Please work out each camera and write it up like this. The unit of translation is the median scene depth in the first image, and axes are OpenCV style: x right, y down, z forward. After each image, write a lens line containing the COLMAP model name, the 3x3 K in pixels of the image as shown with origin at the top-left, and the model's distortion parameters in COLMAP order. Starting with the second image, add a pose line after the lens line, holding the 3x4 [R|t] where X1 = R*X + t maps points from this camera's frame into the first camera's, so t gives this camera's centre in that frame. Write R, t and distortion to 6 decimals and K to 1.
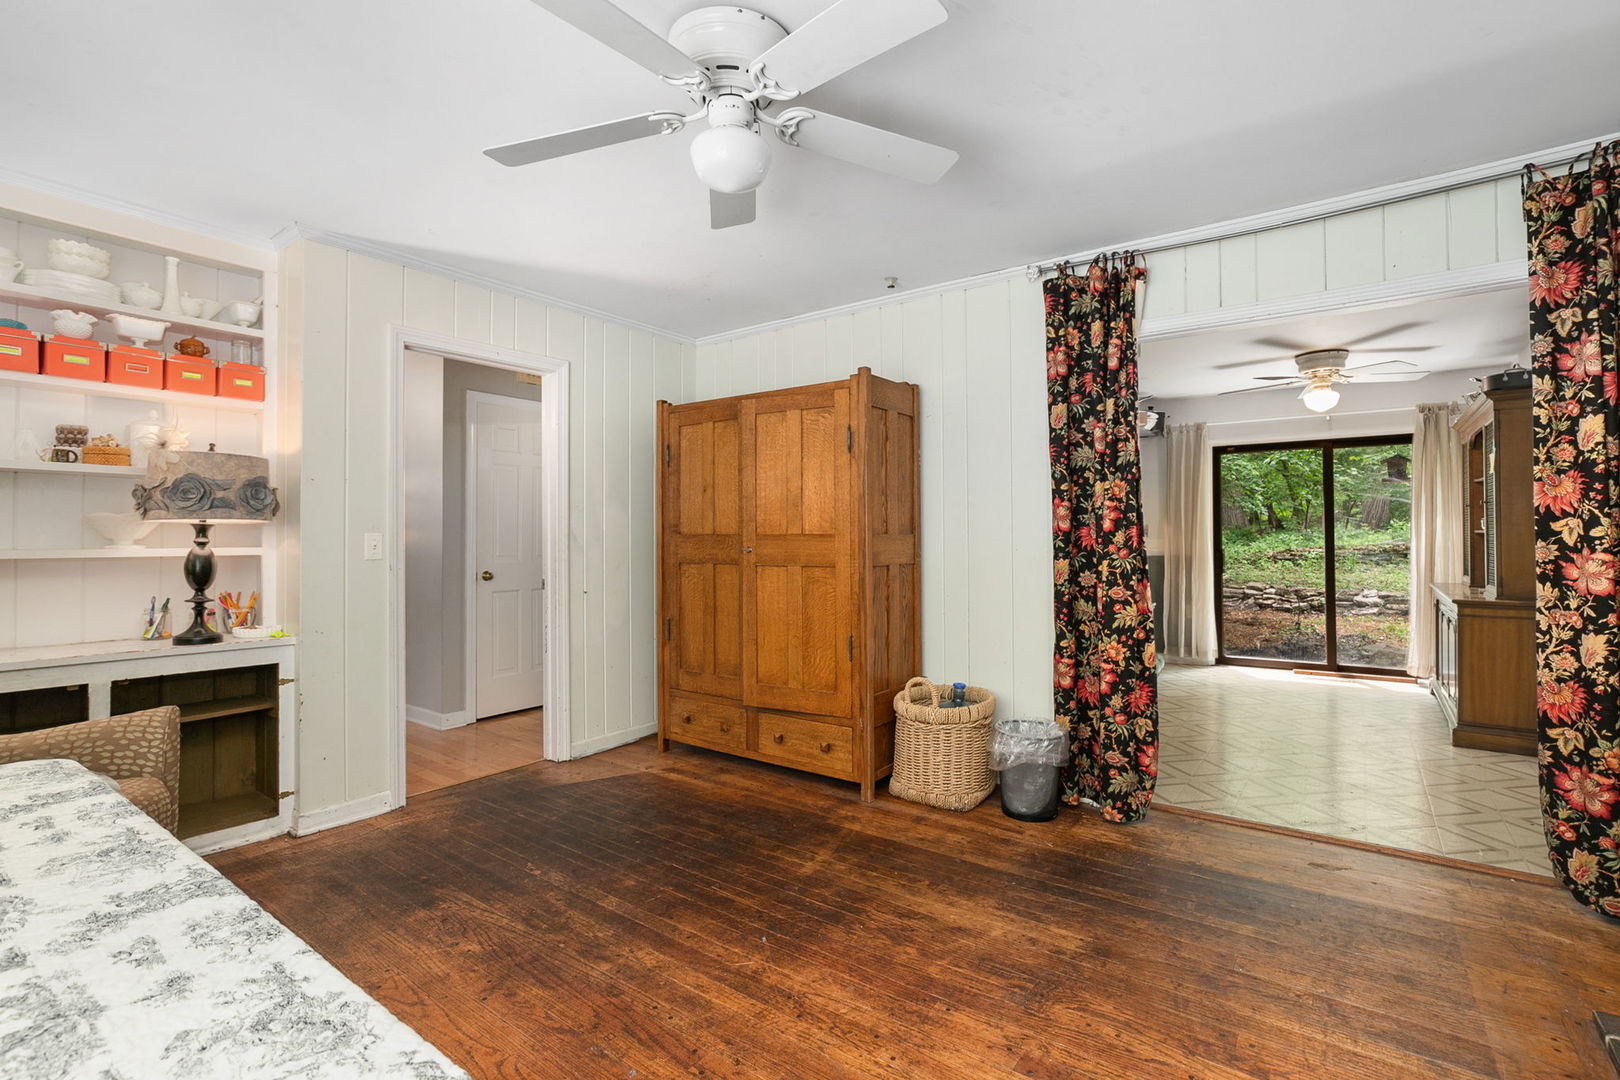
lens RADIAL K [[741.6, 0, 810.0], [0, 741.6, 540.0], [0, 0, 1]] dist [0.000705, 0.000227]
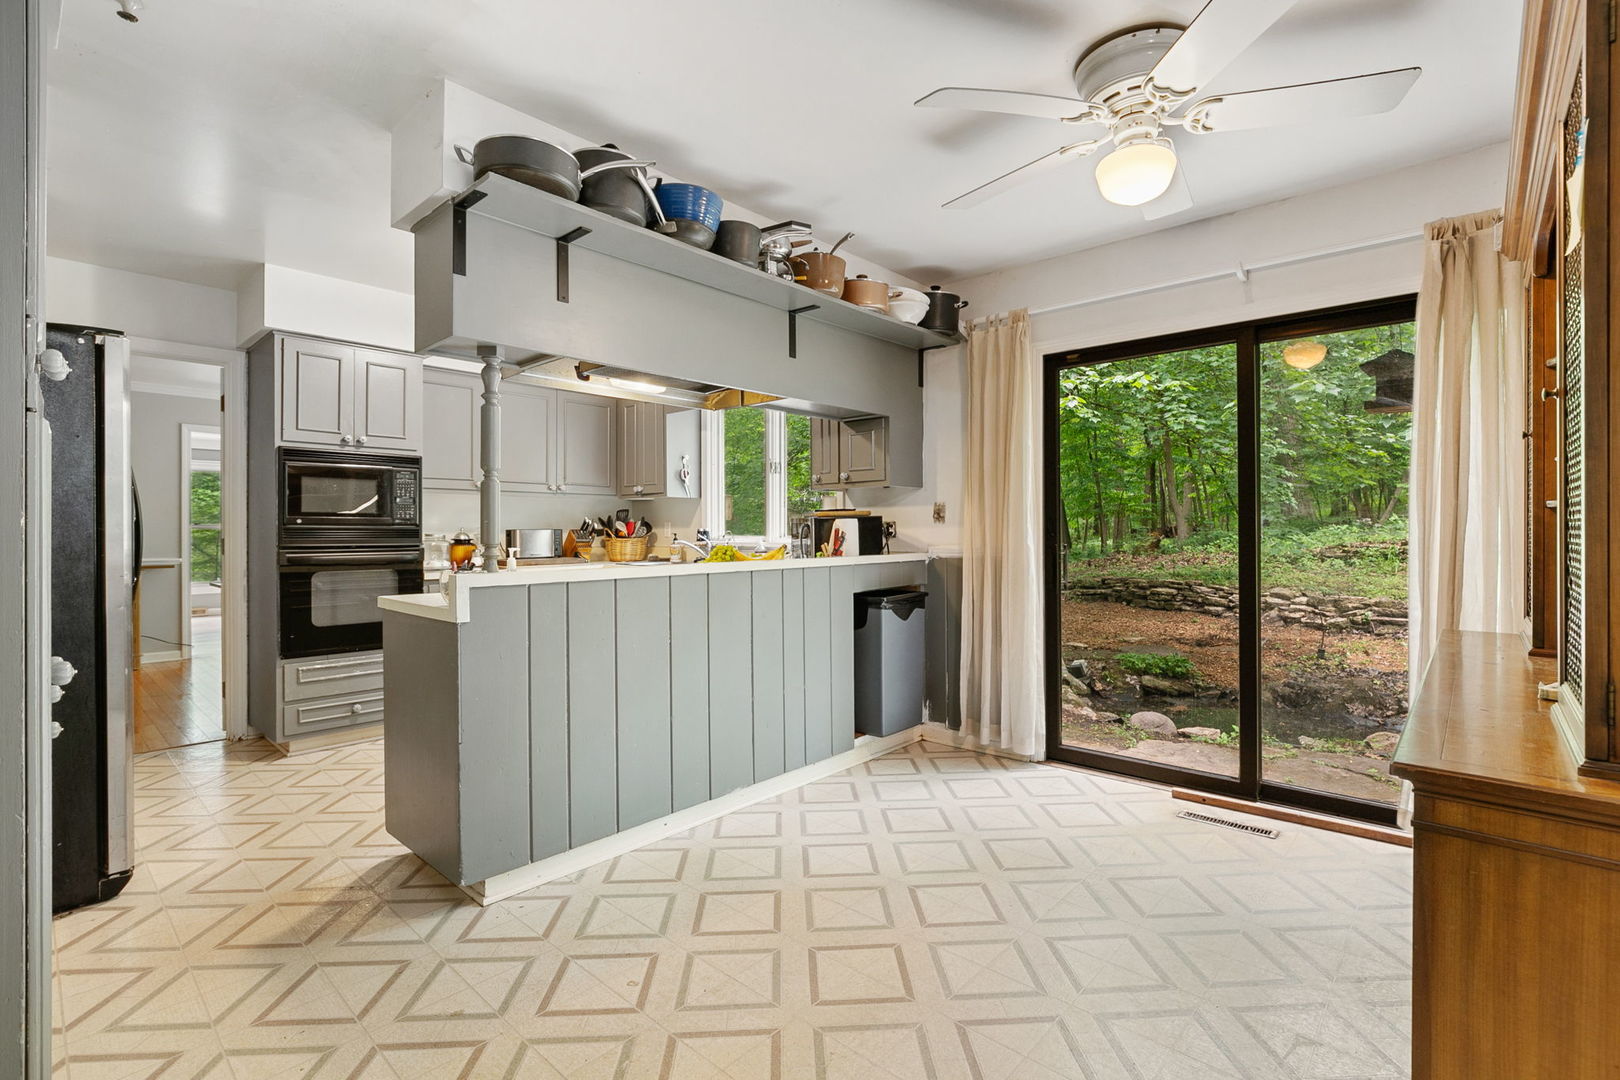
lens RADIAL K [[741.6, 0, 810.0], [0, 741.6, 540.0], [0, 0, 1]] dist [0.000705, 0.000227]
pose [[0.995675, 0.003678, -0.092835, 0.426260], [-0.002681, 0.999937, 0.010860, 0.002352], [0.092869, -0.010564, 0.995622, 0.451546]]
